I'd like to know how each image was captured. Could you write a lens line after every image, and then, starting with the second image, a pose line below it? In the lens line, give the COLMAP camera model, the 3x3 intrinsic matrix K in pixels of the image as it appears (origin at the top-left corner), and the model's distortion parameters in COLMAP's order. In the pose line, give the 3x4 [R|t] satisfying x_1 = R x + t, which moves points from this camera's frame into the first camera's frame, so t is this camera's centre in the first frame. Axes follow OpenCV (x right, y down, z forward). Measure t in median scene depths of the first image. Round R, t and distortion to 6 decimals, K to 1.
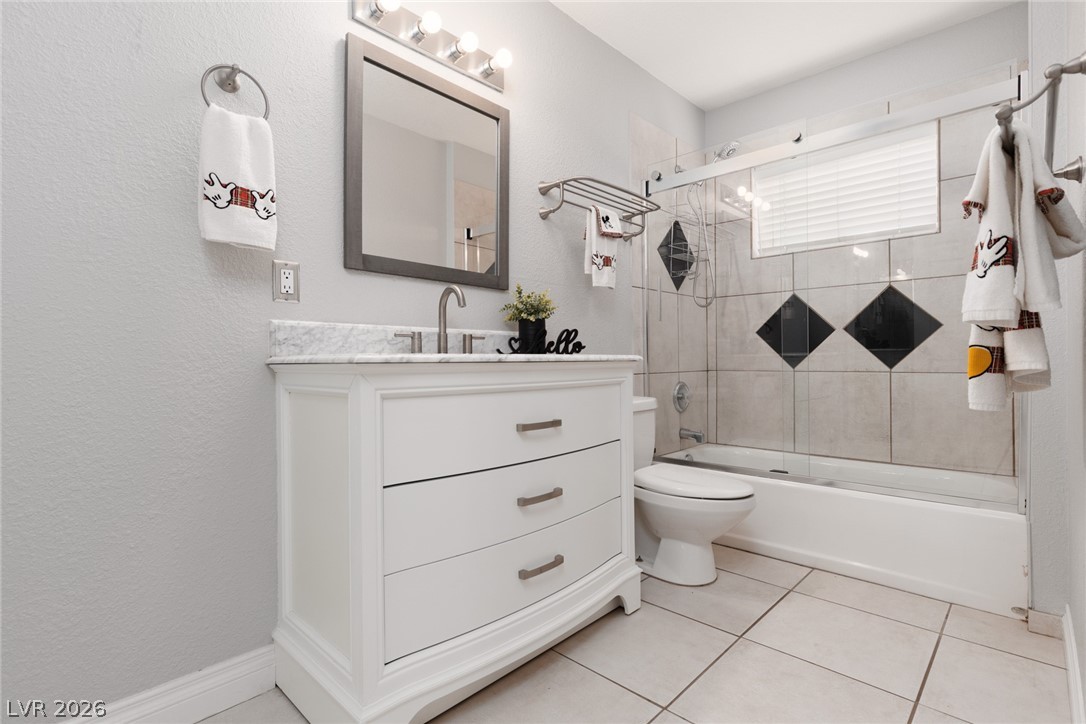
lens RADIAL K [[569.3, 0, 548.6], [0, 569.3, 356.7], [0, 0, 1]] dist [0.000931, -0.000028]
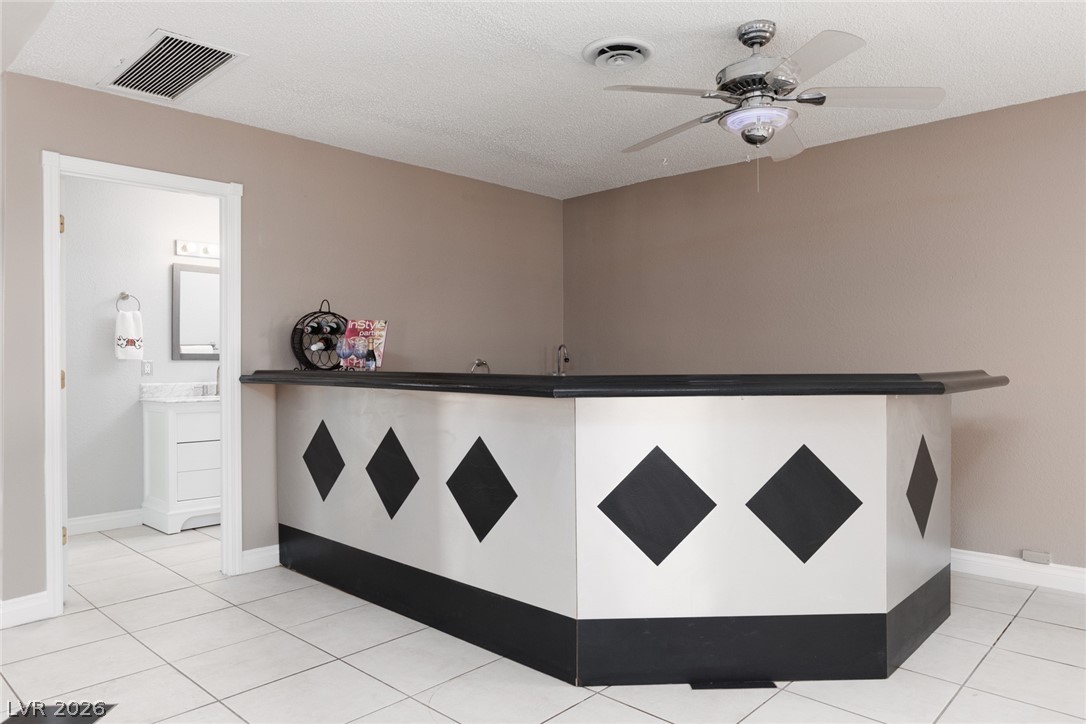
lens RADIAL K [[732.0, 0, 542.4], [0, 732.0, 354.8], [0, 0, 1]] dist [-0.007540, -0.002710]
pose [[0.998897, 0.002191, 0.046902, 1.189472], [-0.002278, 0.999996, 0.001812, -0.208979], [-0.046898, -0.001917, 0.998898, -2.421307]]
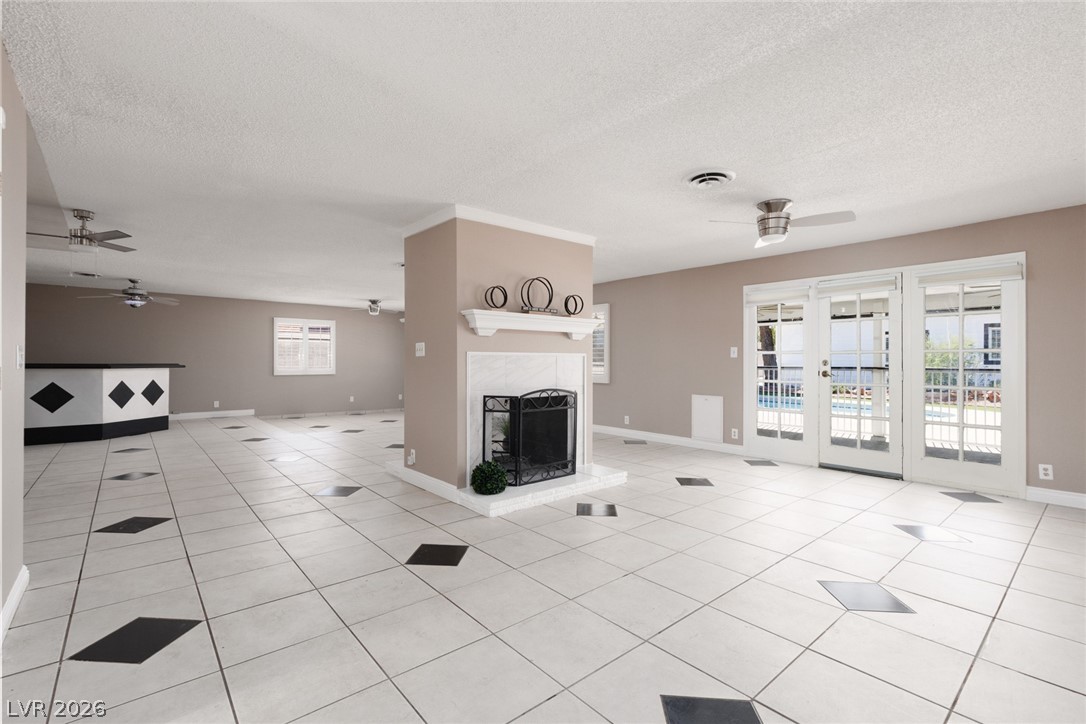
lens RADIAL K [[487.9, 0, 545.9], [0, 487.9, 358.7], [0, 0, 1]] dist [0.001634, -0.000186]
pose [[0.077475, 0.013870, 0.996898, -2.848436], [-0.001319, 0.999904, -0.013809, -0.151034], [-0.996993, -0.000245, 0.077485, -5.209175]]
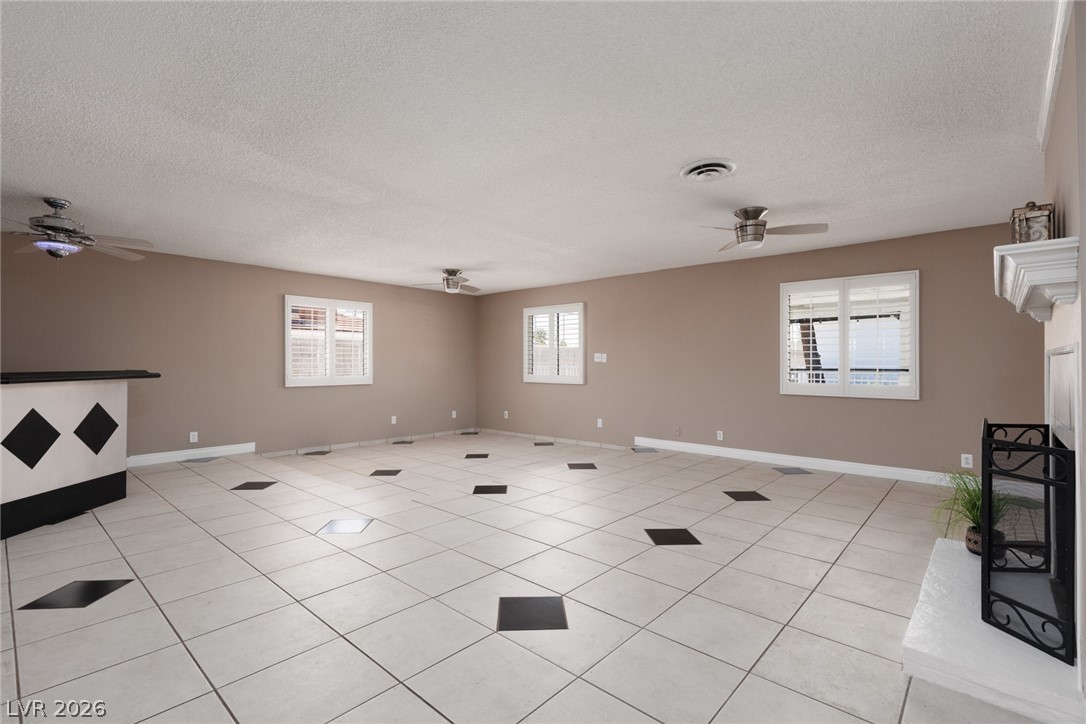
lens RADIAL K [[491.9, 0, 562.3], [0, 491.9, 361.2], [0, 0, 1]] dist [-0.037851, 0.007604]
pose [[-0.085475, 0.010302, 0.996287, -0.794627], [0.001325, 0.999947, -0.010227, -0.185263], [-0.996339, 0.000446, -0.085485, -2.957438]]
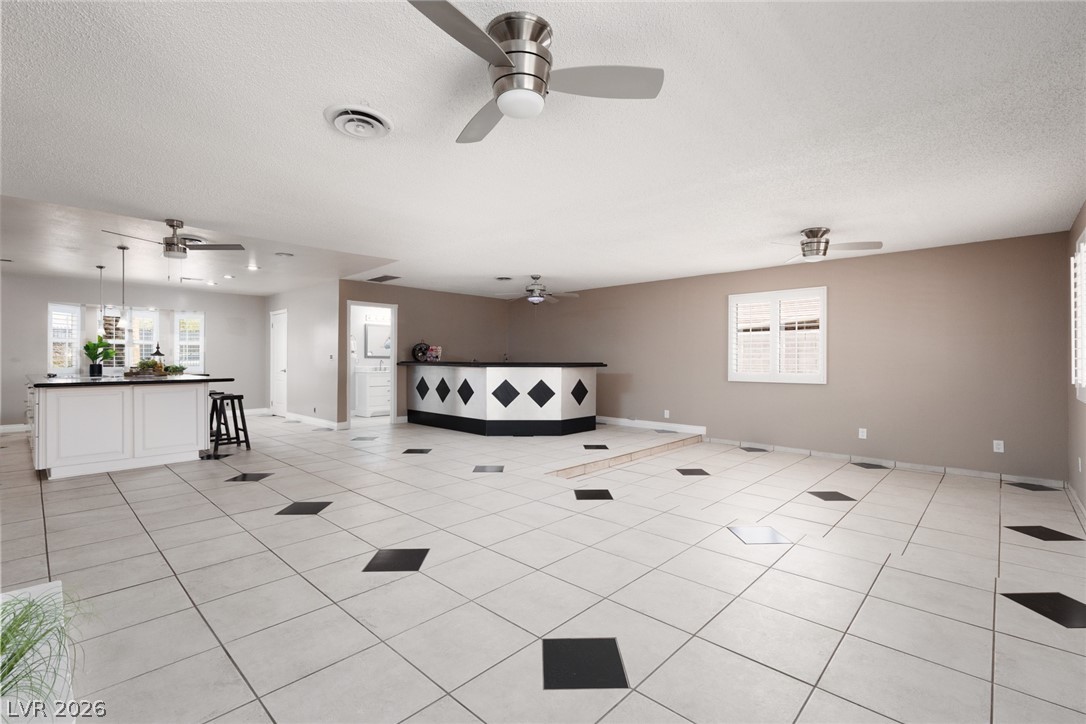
lens RADIAL K [[487.9, 0, 545.9], [0, 487.9, 358.7], [0, 0, 1]] dist [0.001634, -0.000186]
pose [[0.998859, 0.010138, 0.046675, 1.687829], [-0.010391, 0.999932, 0.005202, -0.224190], [-0.046619, -0.005681, 0.998897, -5.424049]]
